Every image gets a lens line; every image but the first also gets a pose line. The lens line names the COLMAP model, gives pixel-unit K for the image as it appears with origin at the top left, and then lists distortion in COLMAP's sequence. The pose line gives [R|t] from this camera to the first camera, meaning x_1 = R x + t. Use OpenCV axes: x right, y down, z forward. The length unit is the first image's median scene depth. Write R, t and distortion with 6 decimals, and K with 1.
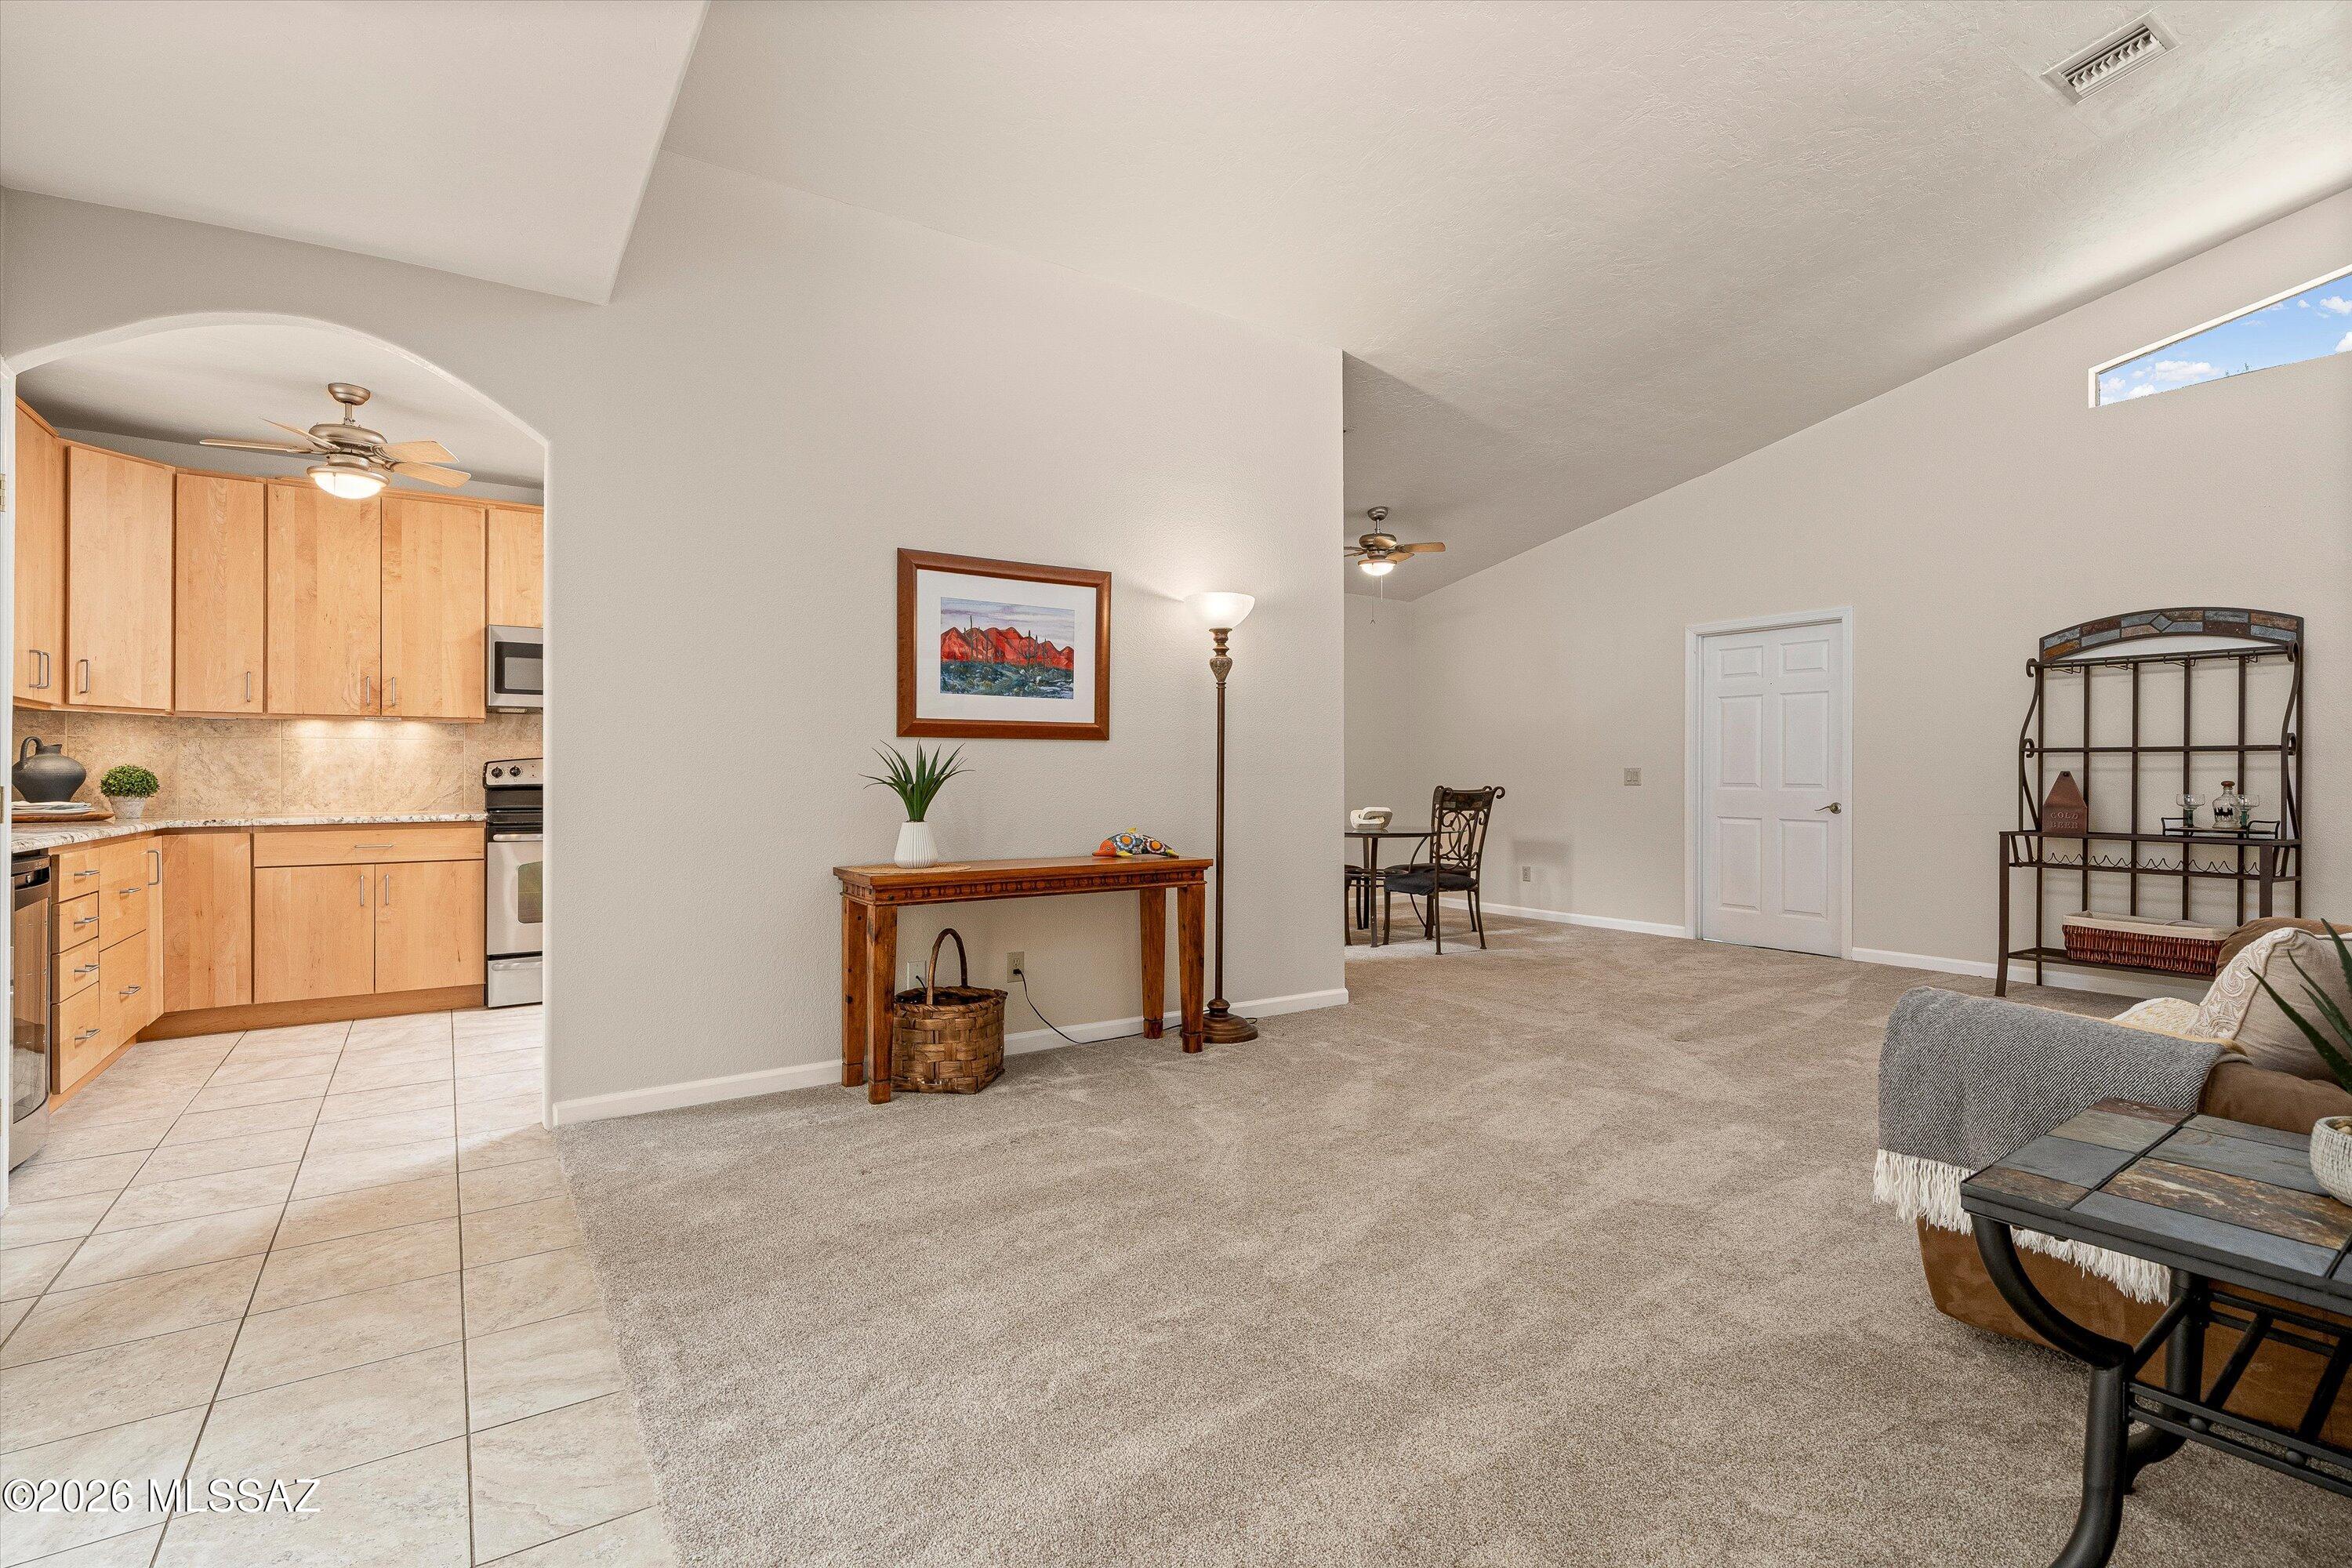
lens RADIAL K [[1079.9, 0, 1172.5], [0, 1079.9, 769.1], [0, 0, 1]] dist [0.000914, 0.000635]
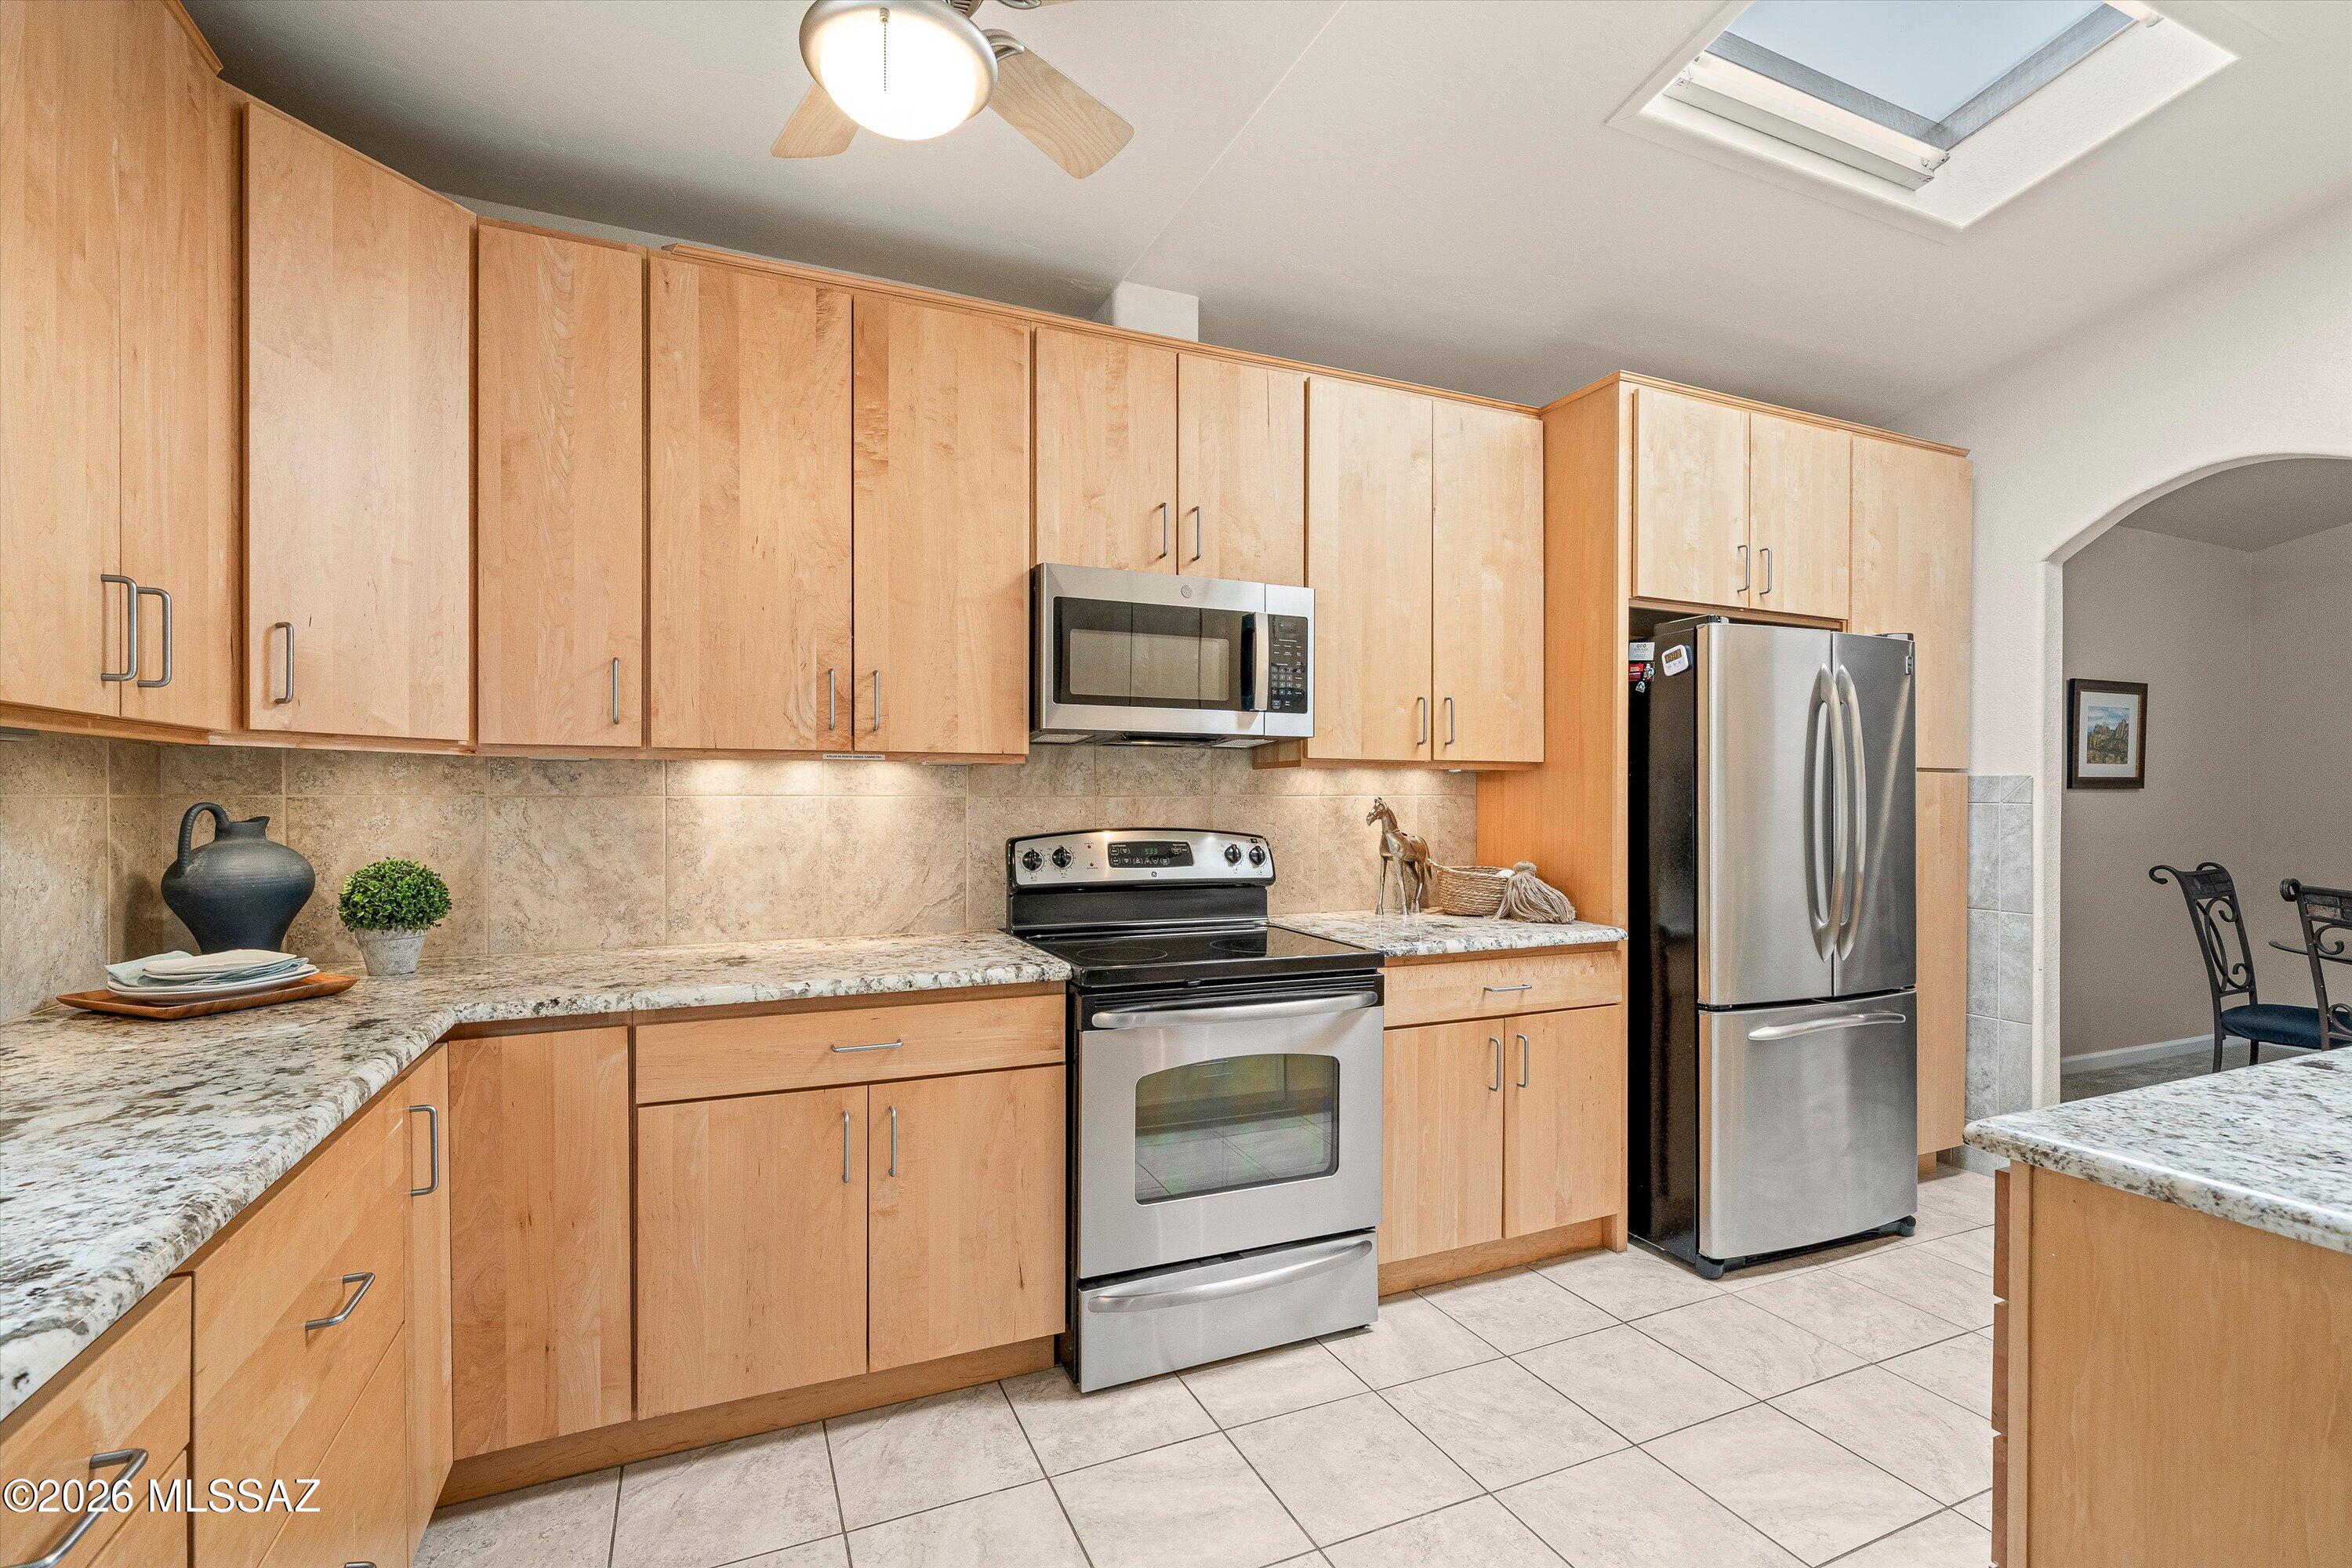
lens RADIAL K [[1054.9, 0, 1177.3], [0, 1054.9, 804.1], [0, 0, 1]] dist [-0.001481, -0.000041]
pose [[0.984247, 0.004574, -0.176737, -0.525474], [-0.002605, 0.999932, 0.011373, -0.032627], [0.176777, -0.010733, 0.984192, 0.583507]]
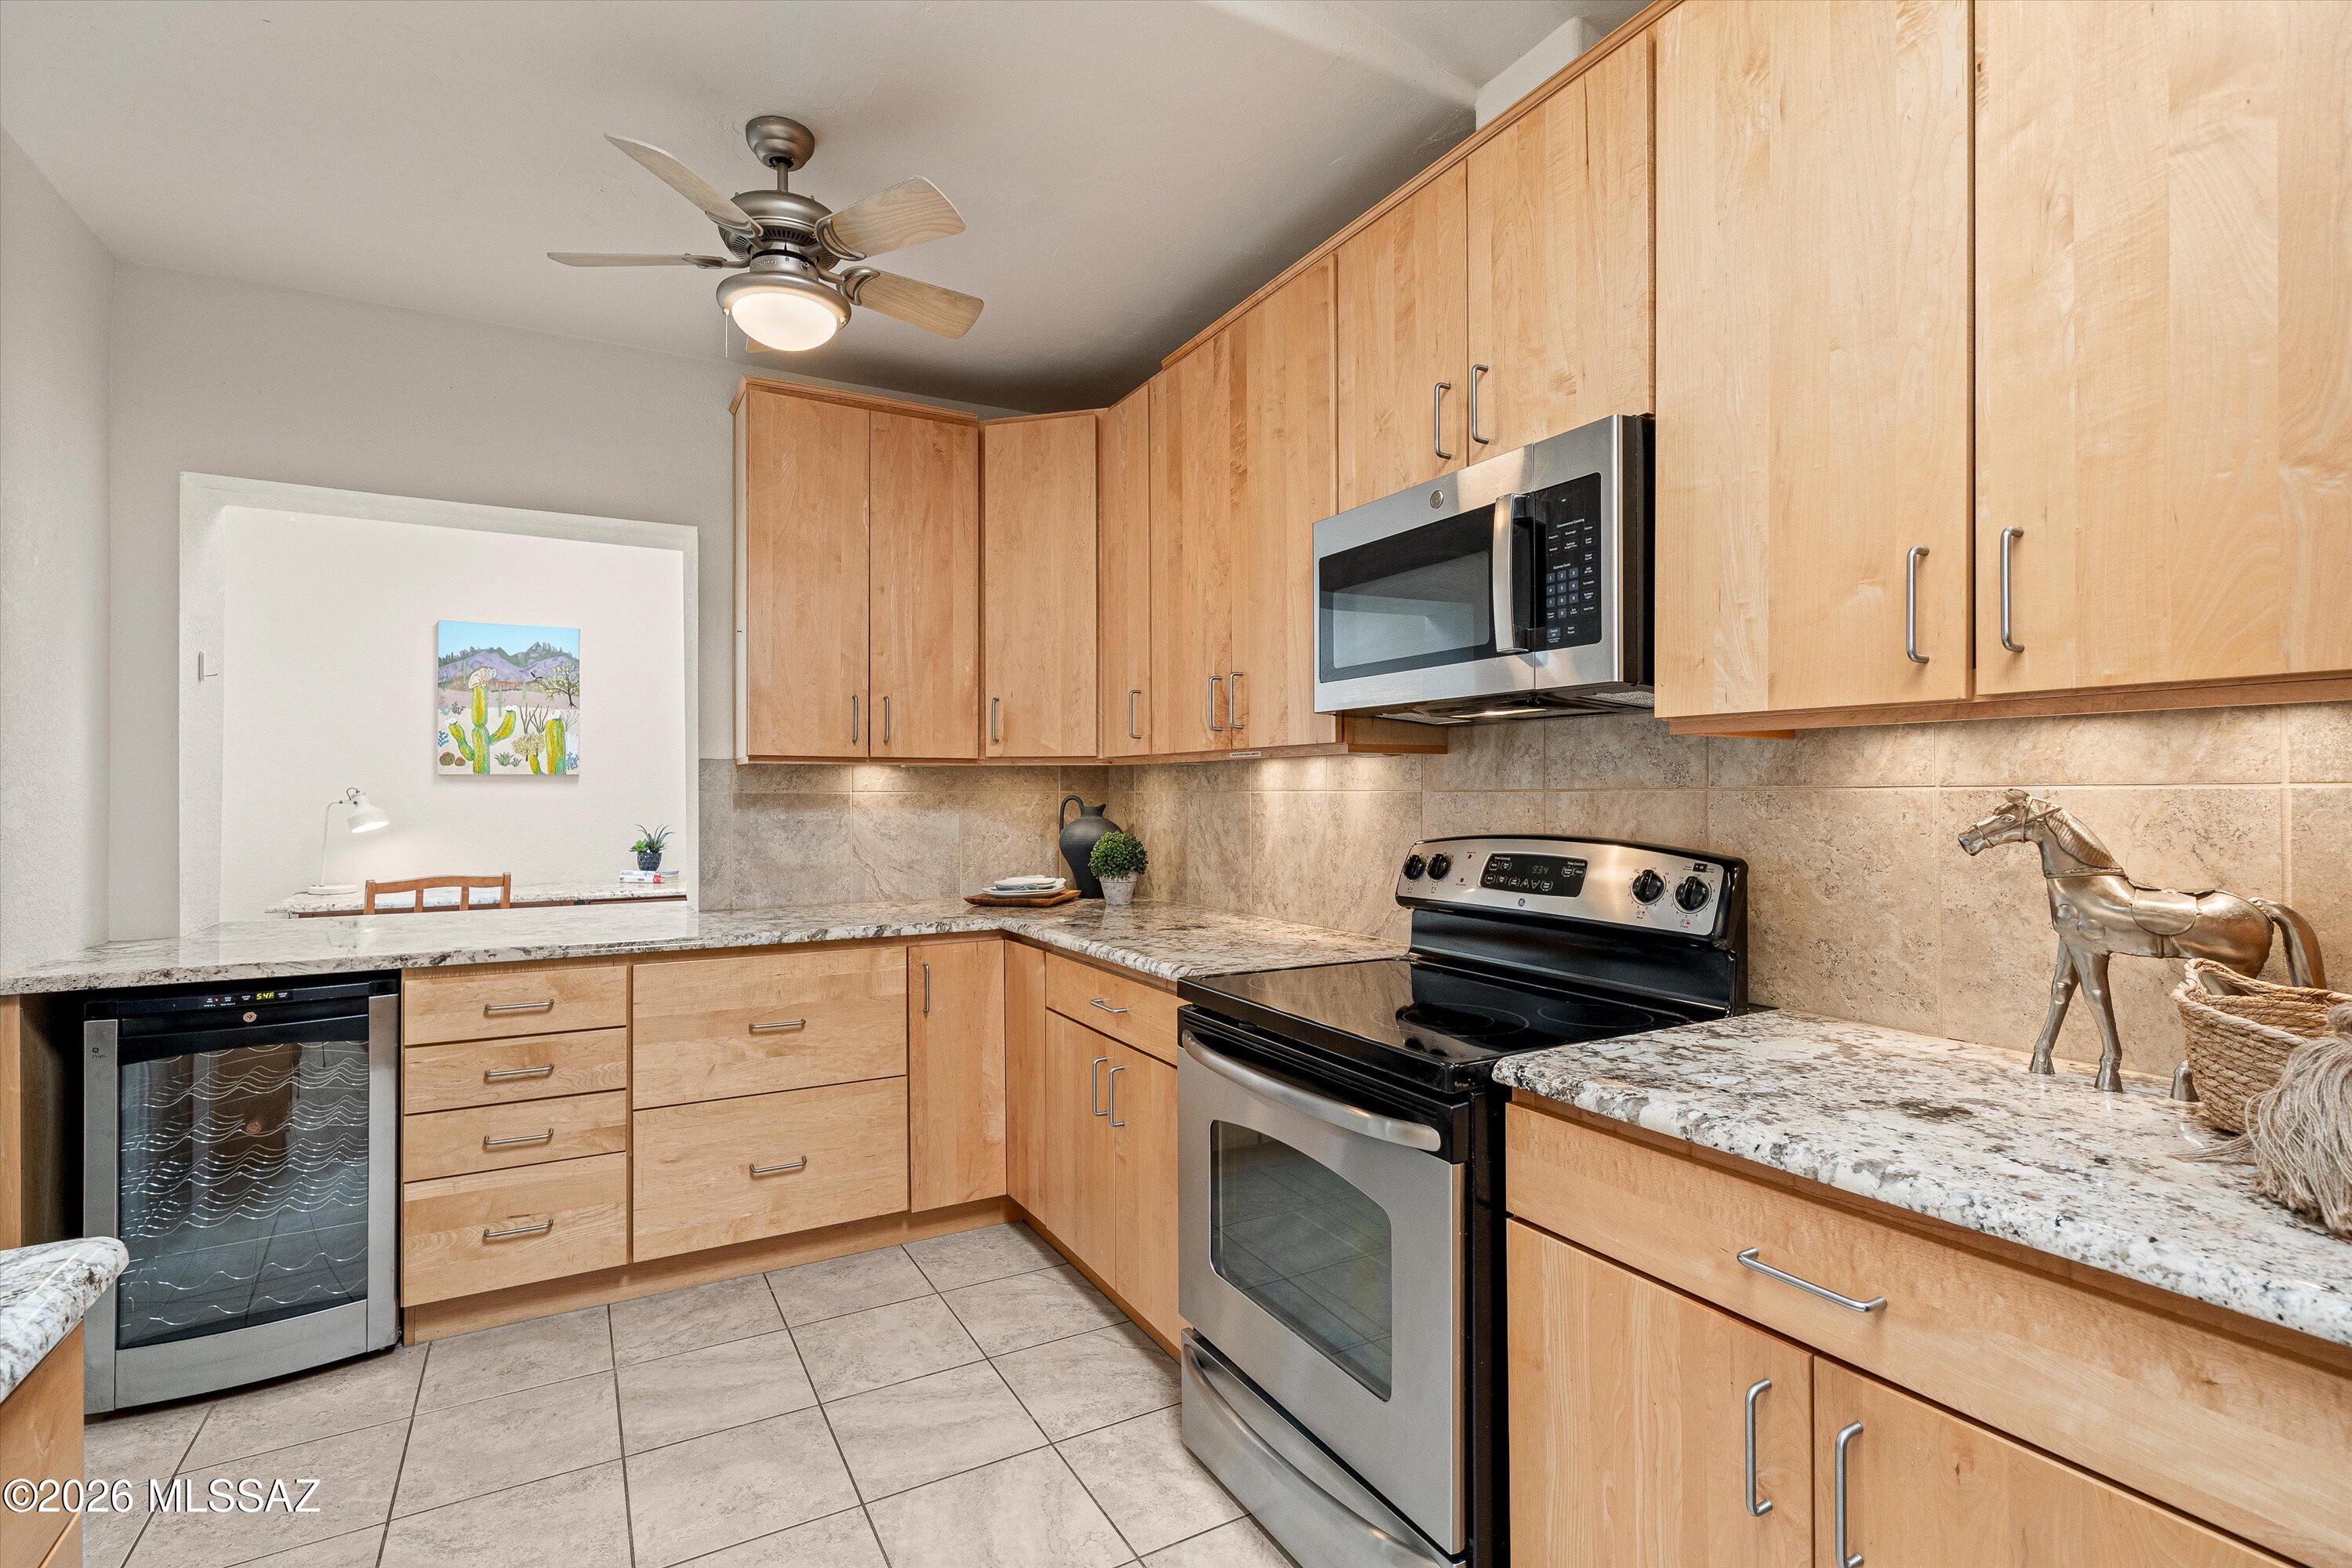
lens RADIAL K [[1082.1, 0, 1176.0], [0, 1082.1, 795.1], [0, 0, 1]] dist [0.000457, 0.000113]
pose [[-0.082080, 0.004662, -0.996615, -0.220253], [0.006764, 0.999969, 0.004121, -0.030959], [0.996603, -0.006403, -0.082109, 1.053114]]
